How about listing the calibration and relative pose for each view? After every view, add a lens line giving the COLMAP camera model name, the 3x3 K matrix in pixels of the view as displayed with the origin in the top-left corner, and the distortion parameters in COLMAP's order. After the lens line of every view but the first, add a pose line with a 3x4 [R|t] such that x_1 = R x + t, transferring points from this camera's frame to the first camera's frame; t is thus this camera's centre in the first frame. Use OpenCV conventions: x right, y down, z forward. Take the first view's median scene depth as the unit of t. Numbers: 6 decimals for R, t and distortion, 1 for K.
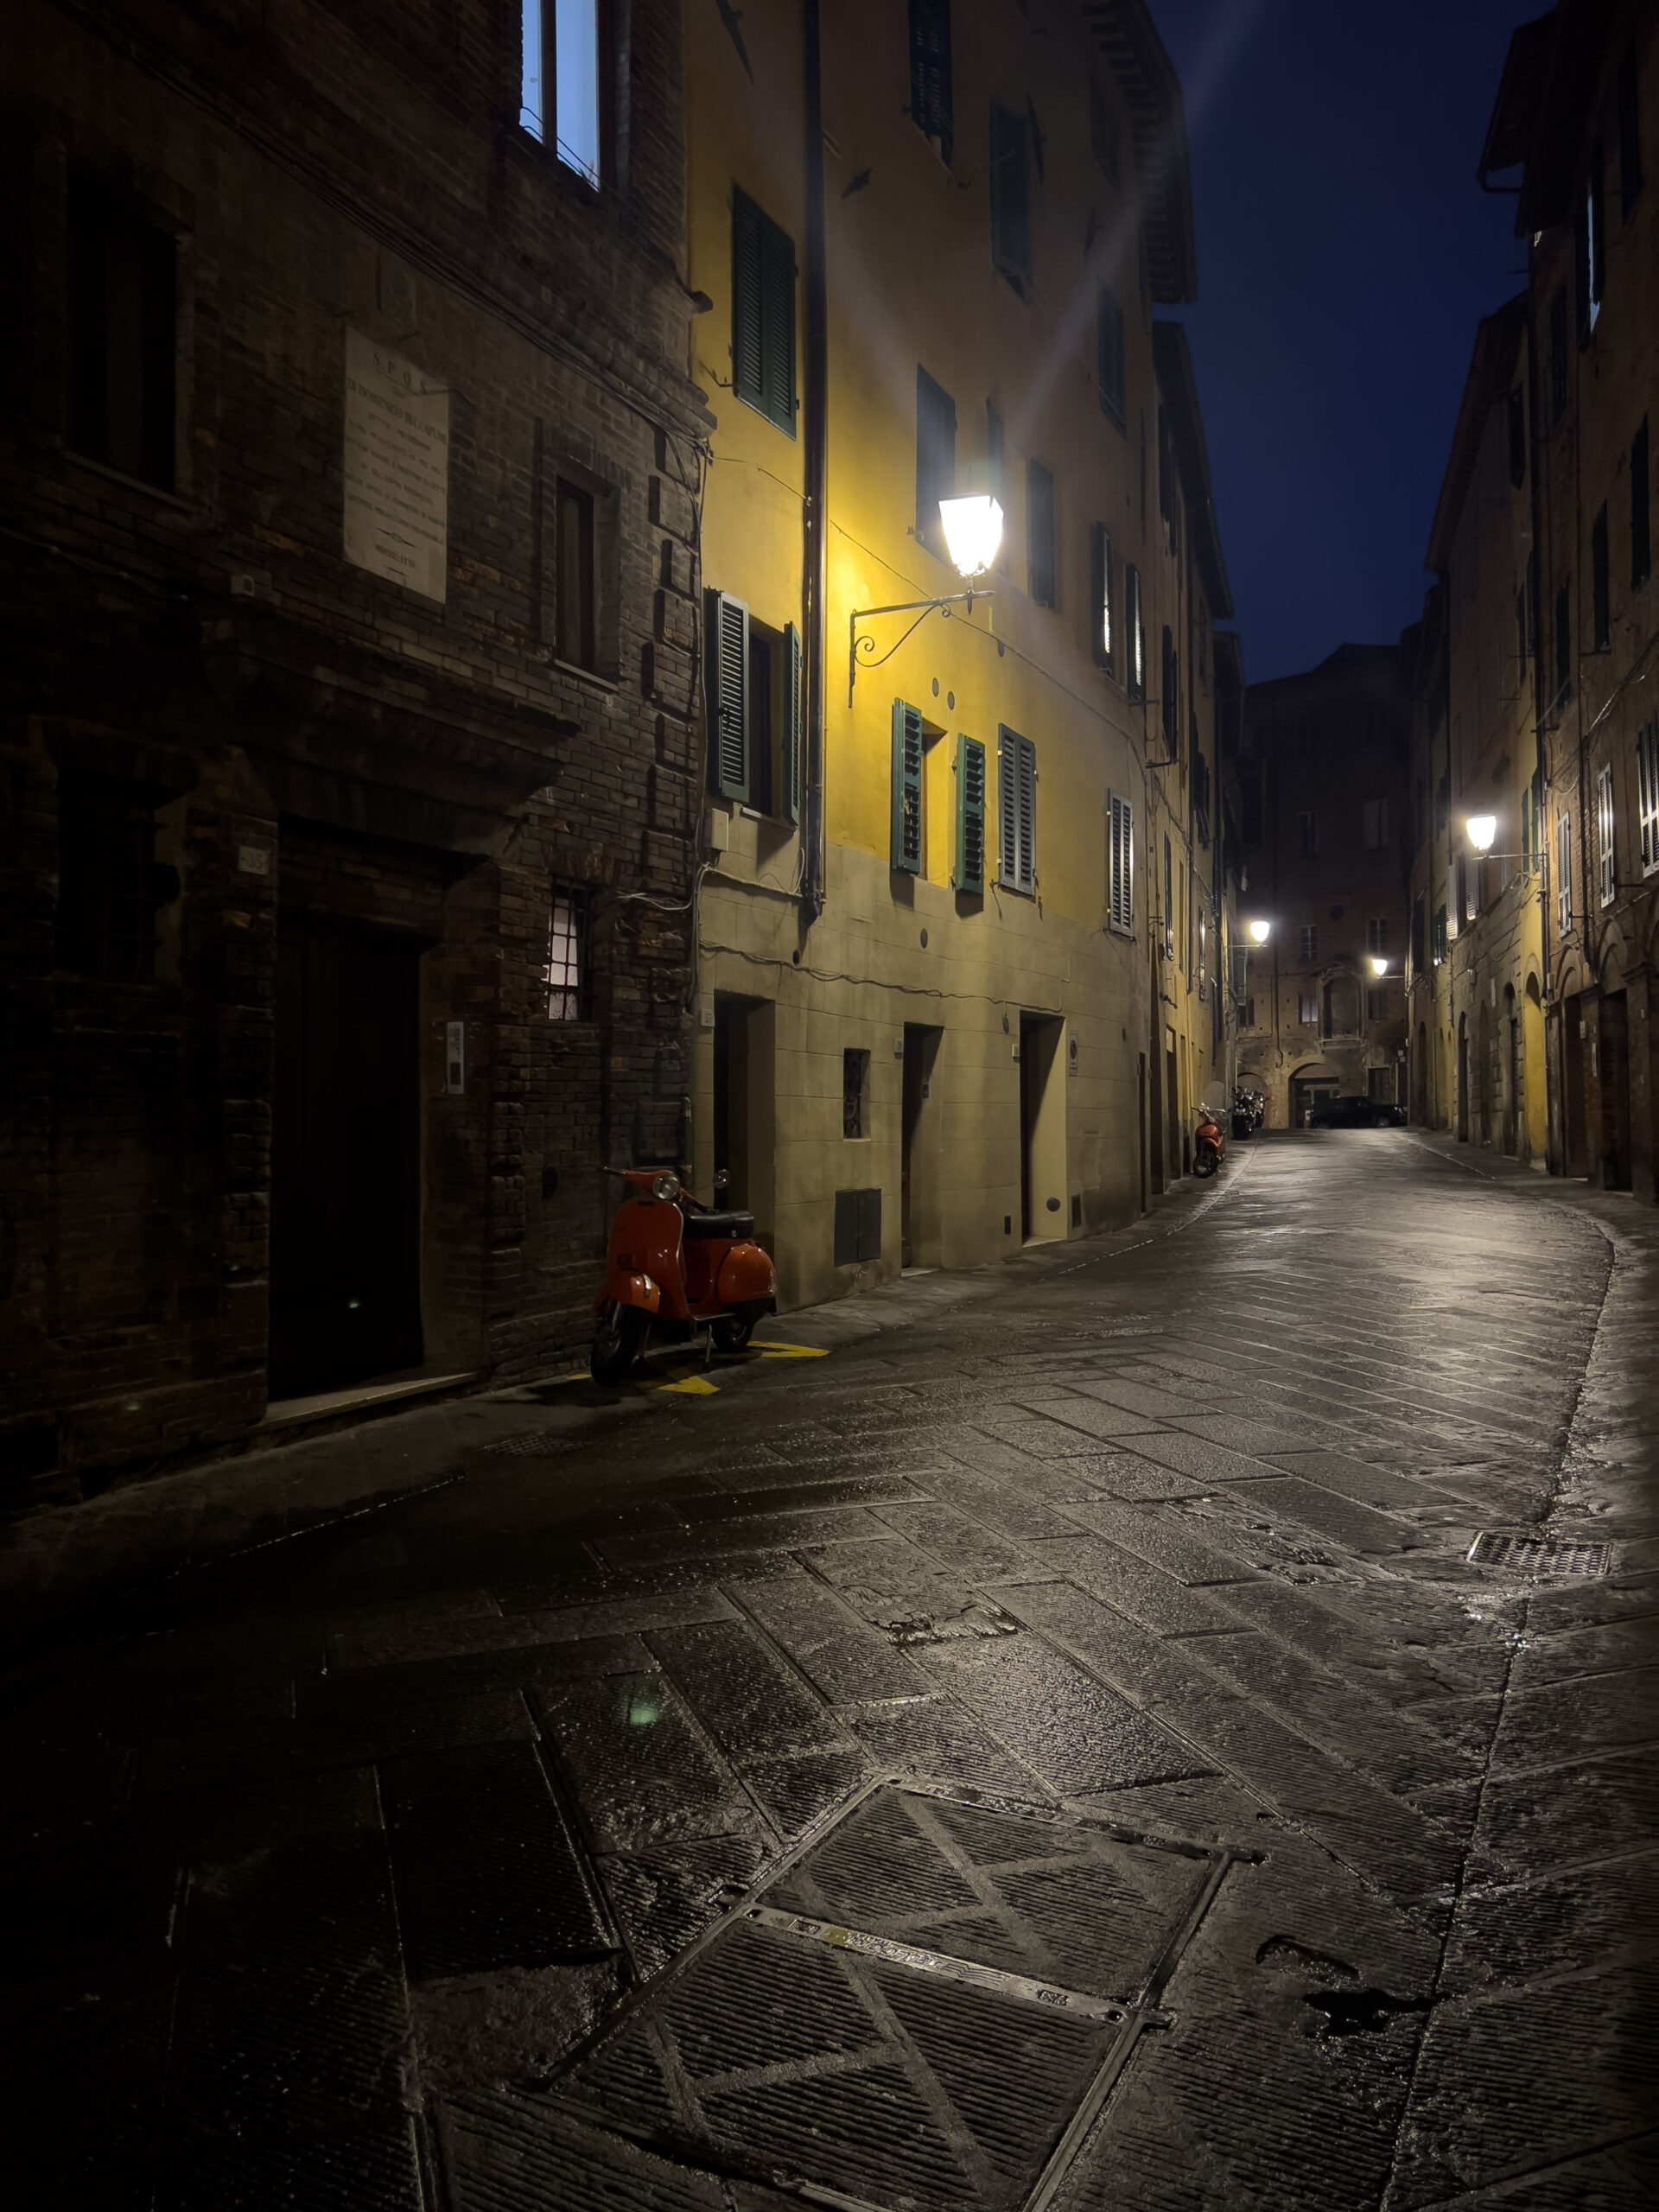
lens RADIAL K [[1668.1, 0, 816.2], [0, 1668.1, 1125.1], [0, 0, 1]] dist [0.045108, -0.053373]
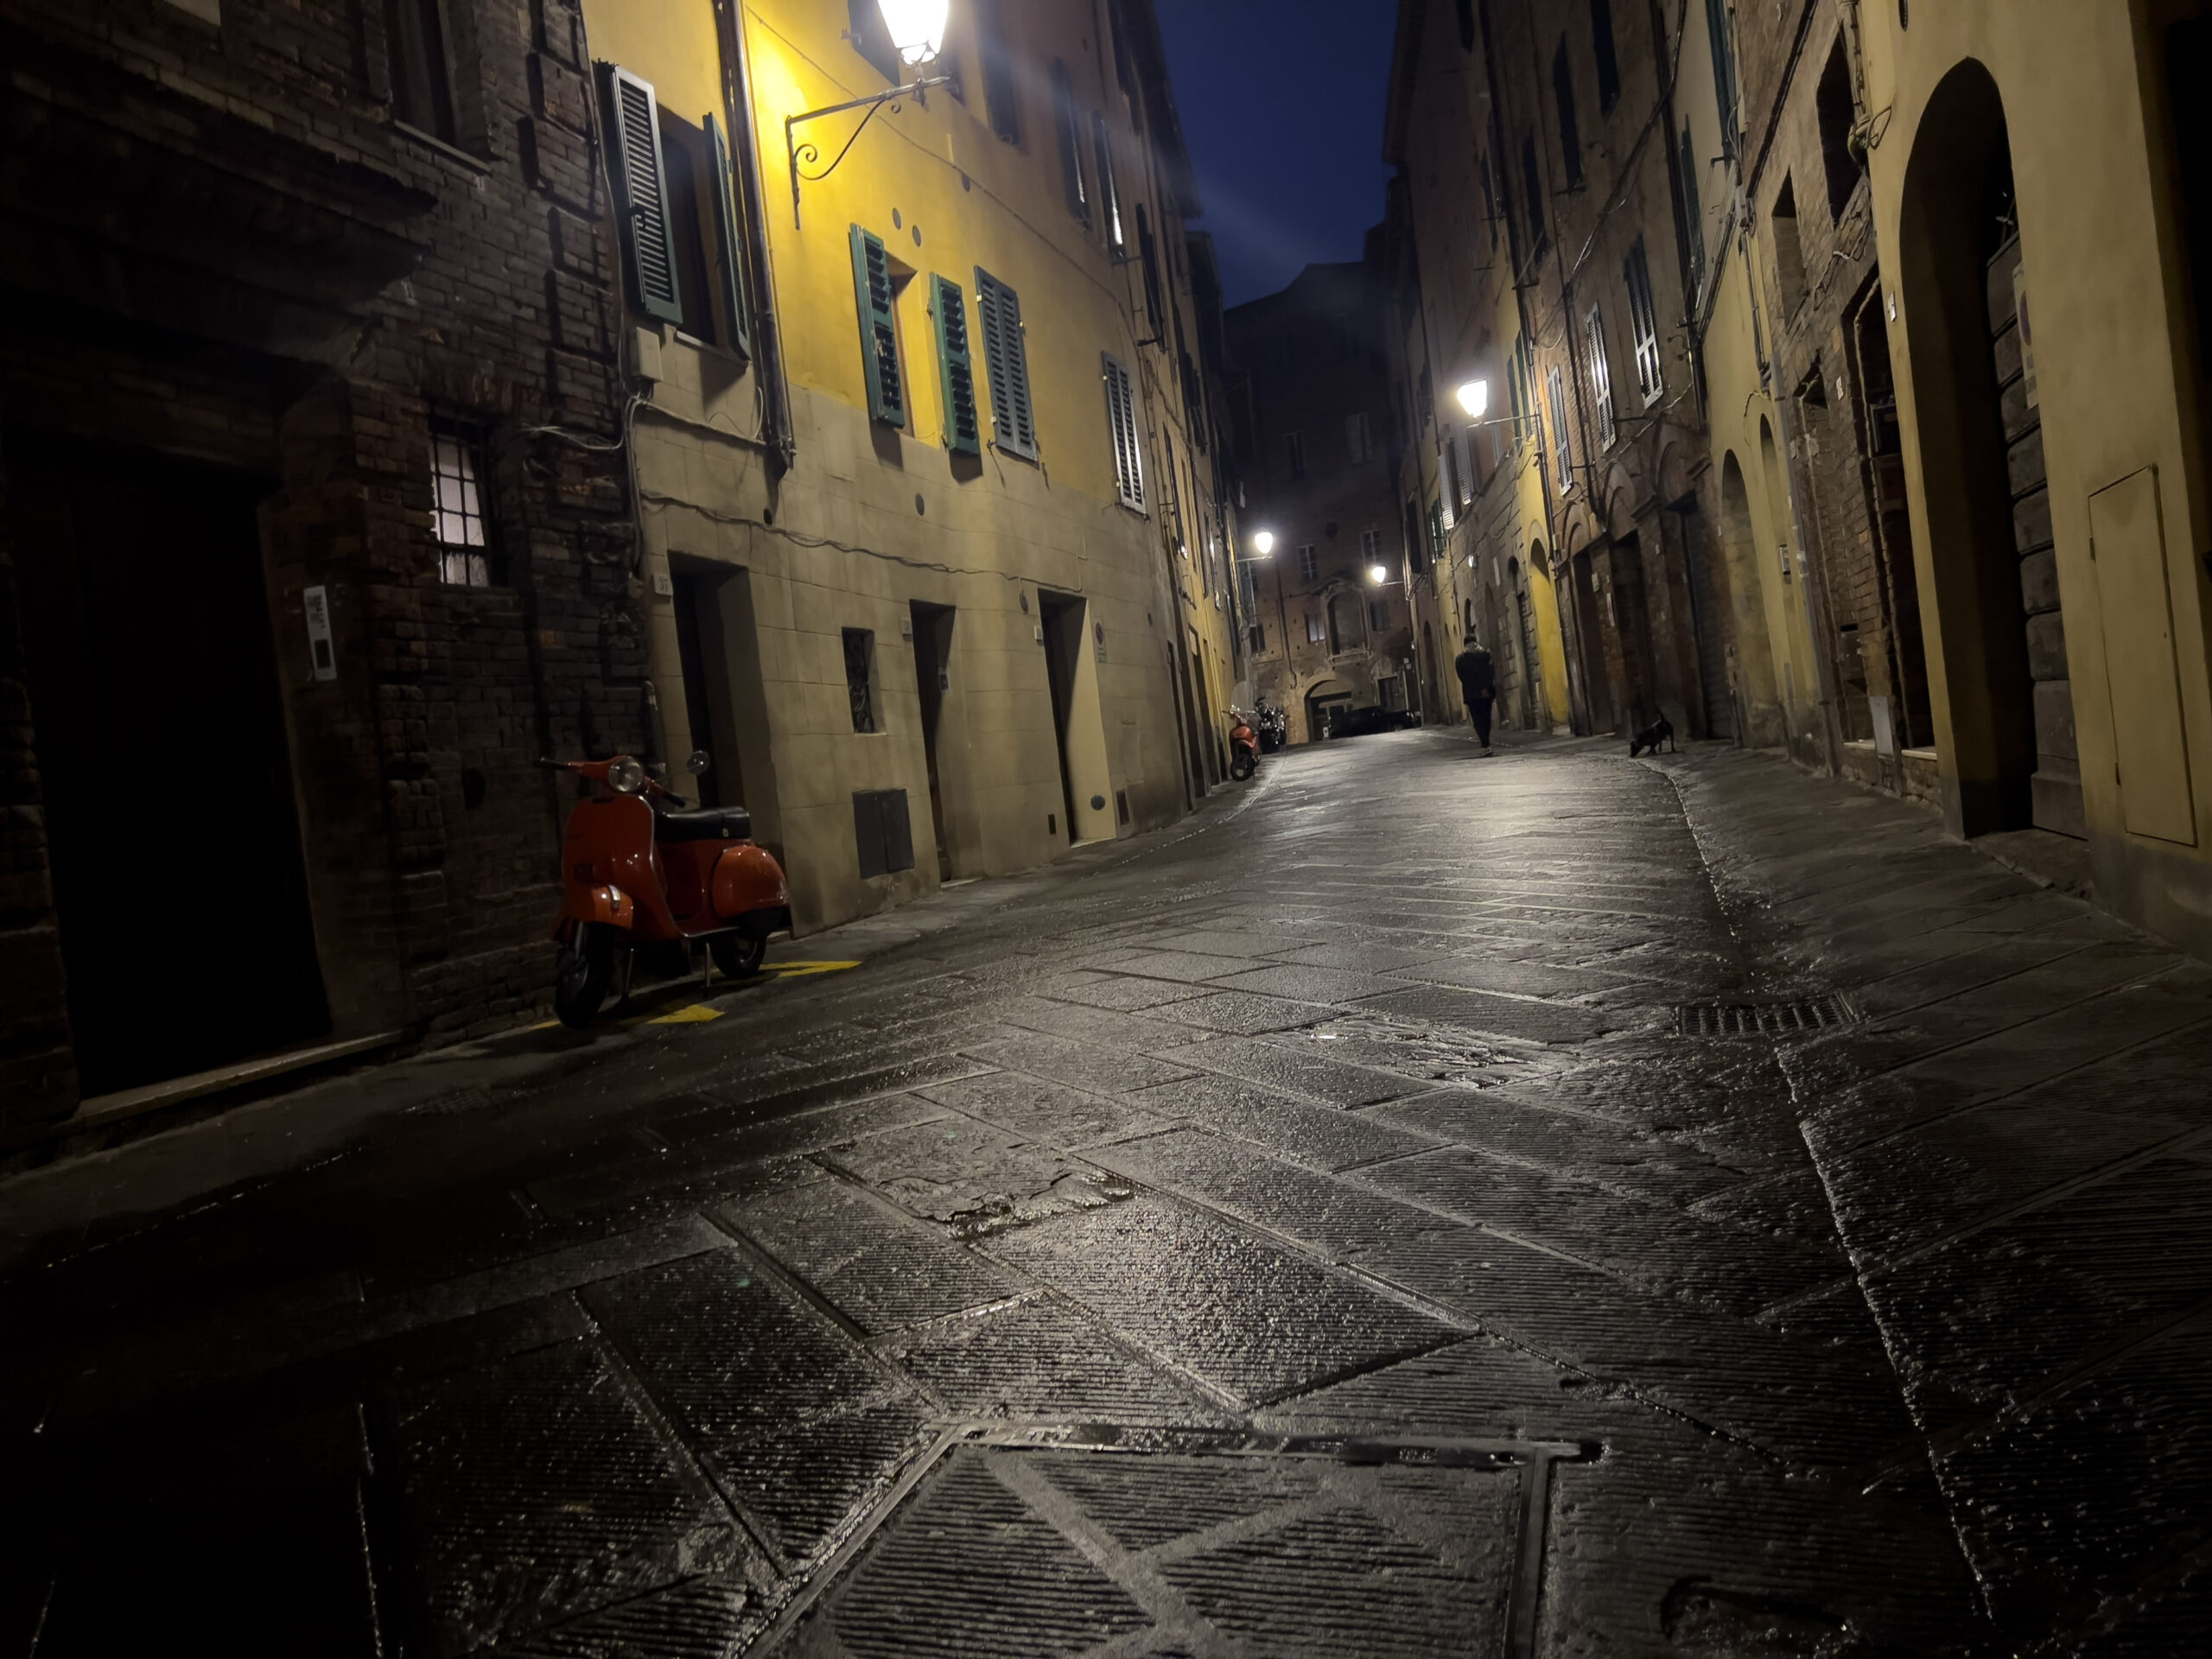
lens RADIAL K [[1668.1, 0, 1124.1], [0, 1668.1, 833.3], [0, 0, 1]] dist [0.045108, -0.053373]
pose [[0.979605, -0.119153, 0.161792, 0.010060], [0.115351, 0.992785, 0.032729, 0.060433], [-0.164524, -0.013399, 0.986282, 0.148139]]
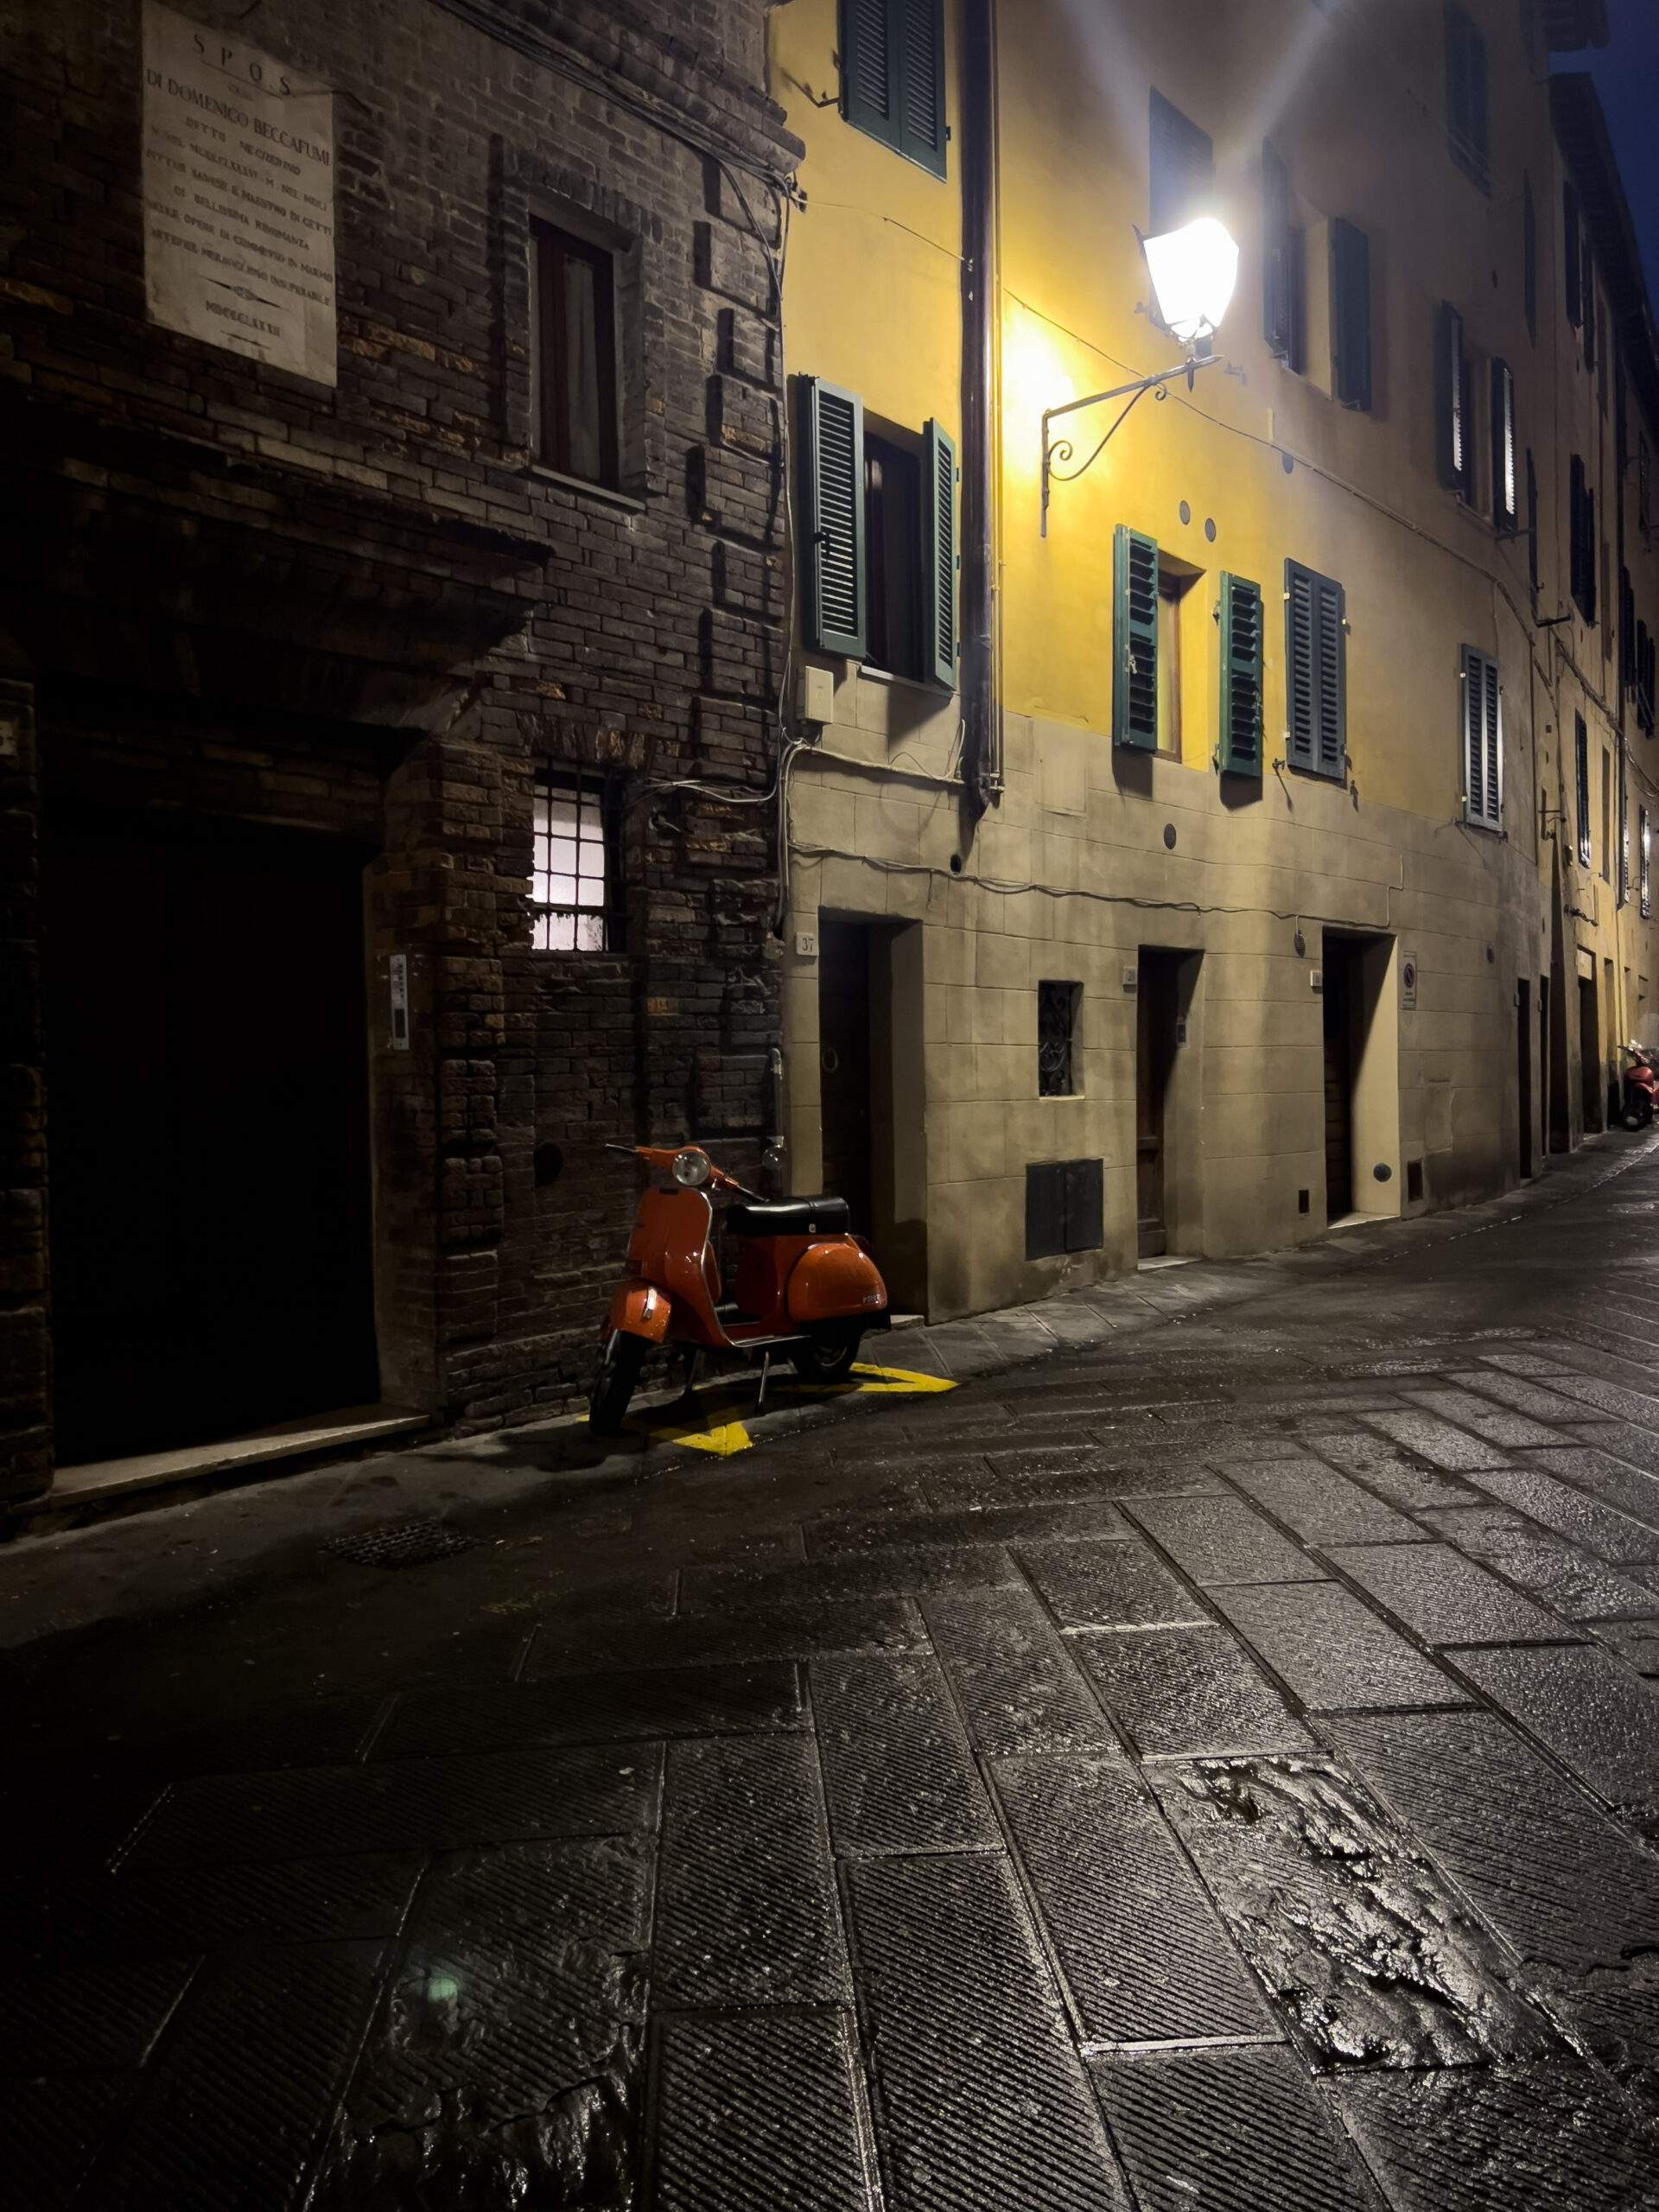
lens RADIAL K [[1668.1, 0, 829.3], [0, 1668.1, 1128.1], [0, 0, 1]] dist [0.045108, -0.053373]
pose [[0.969092, -0.007472, -0.246586, 0.140670], [0.015388, 0.999426, 0.030191, -0.002543], [0.246219, -0.033053, 0.968651, 0.268980]]
